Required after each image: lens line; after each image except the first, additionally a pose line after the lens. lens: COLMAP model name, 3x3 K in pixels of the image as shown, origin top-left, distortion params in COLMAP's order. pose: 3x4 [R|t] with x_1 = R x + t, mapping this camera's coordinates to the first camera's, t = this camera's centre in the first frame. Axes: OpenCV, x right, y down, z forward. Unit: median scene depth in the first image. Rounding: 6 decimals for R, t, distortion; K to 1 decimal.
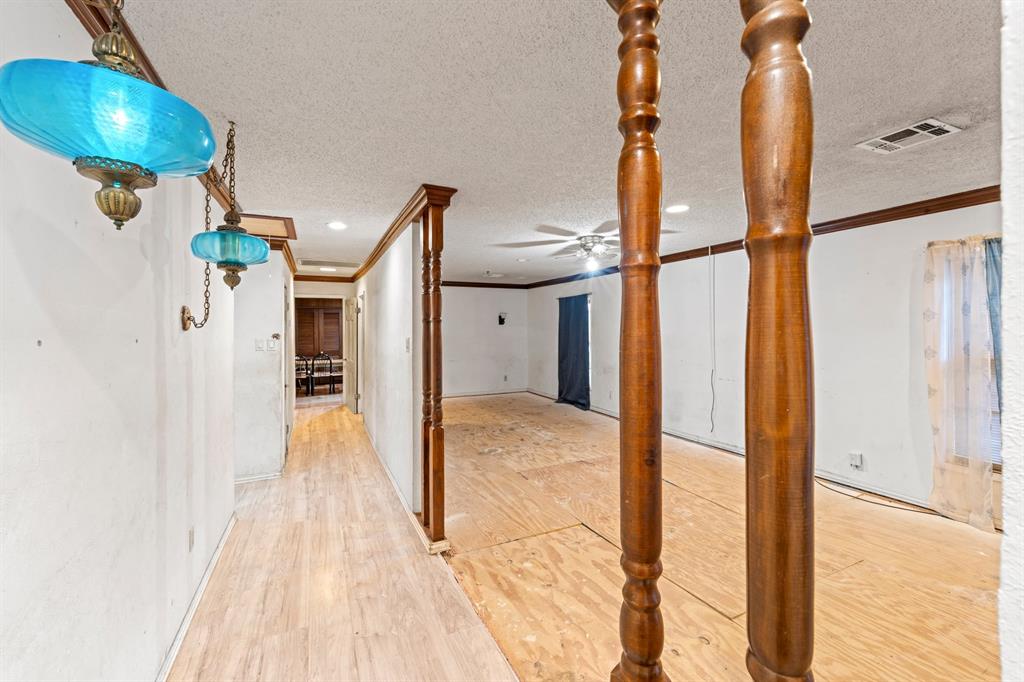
lens RADIAL K [[416.3, 0, 510.2], [0, 416.3, 338.7], [0, 0, 1]] dist [0.000169, 0.000058]
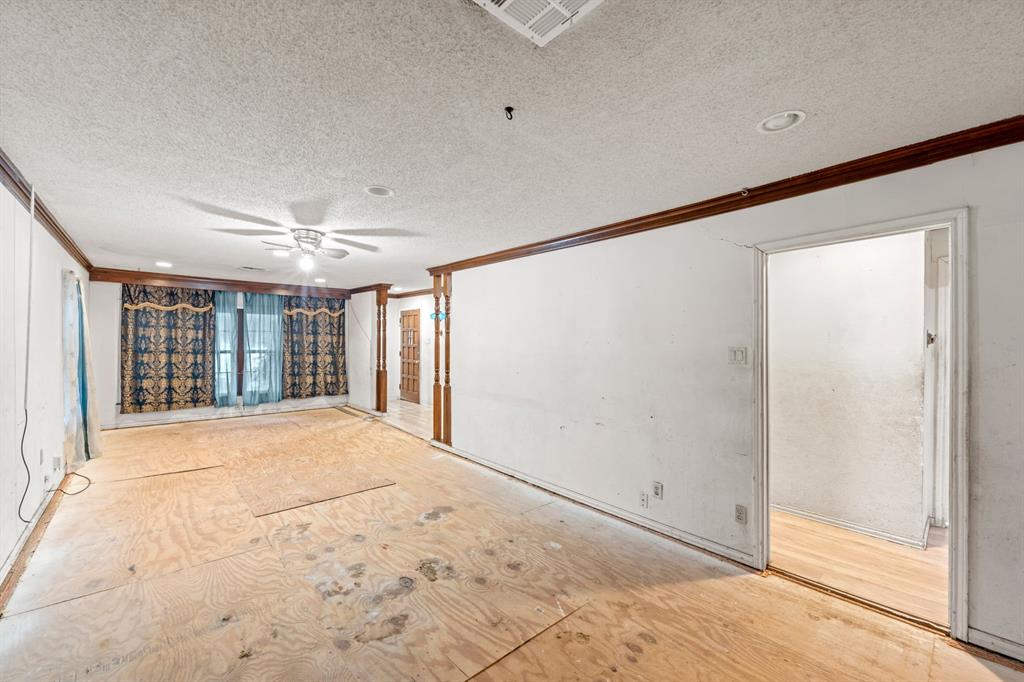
lens RADIAL K [[416.3, 0, 510.2], [0, 416.3, 338.7], [0, 0, 1]] dist [0.000169, 0.000058]
pose [[-0.961165, 0.001518, -0.275971, 0.027625], [-0.006431, 0.999590, 0.027898, -0.045519], [0.275900, 0.028589, -0.960761, 1.986532]]
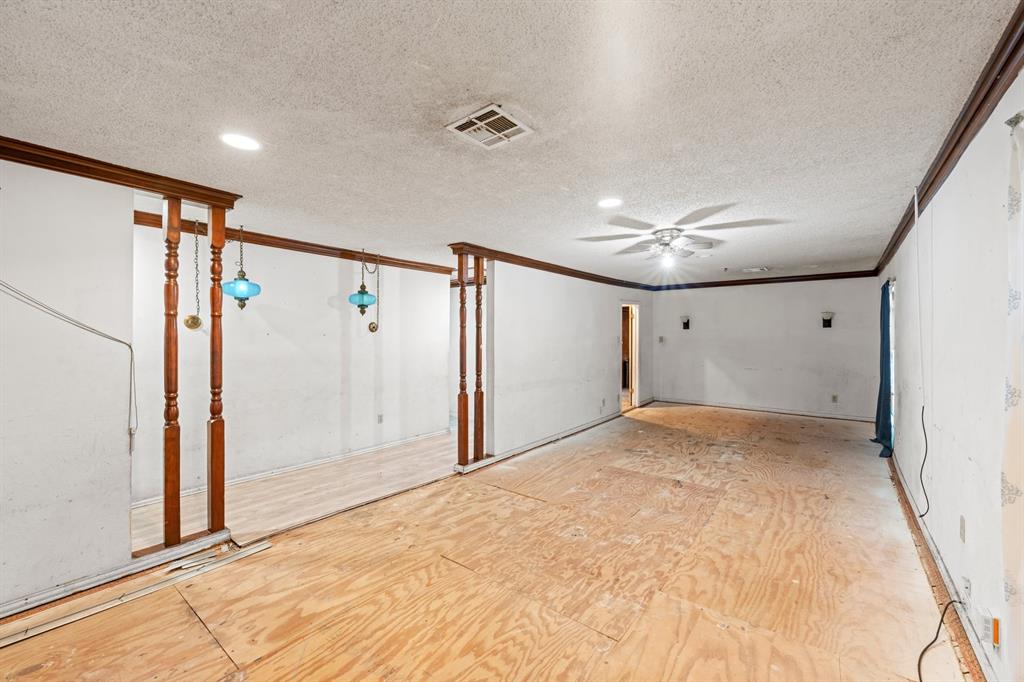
lens RADIAL K [[416.3, 0, 510.2], [0, 416.3, 338.7], [0, 0, 1]] dist [0.000169, 0.000058]
pose [[0.448906, 0.018097, -0.893395, 0.857226], [-0.026859, 0.999616, 0.006752, -0.007902], [0.893175, 0.020965, 0.449220, 0.288366]]
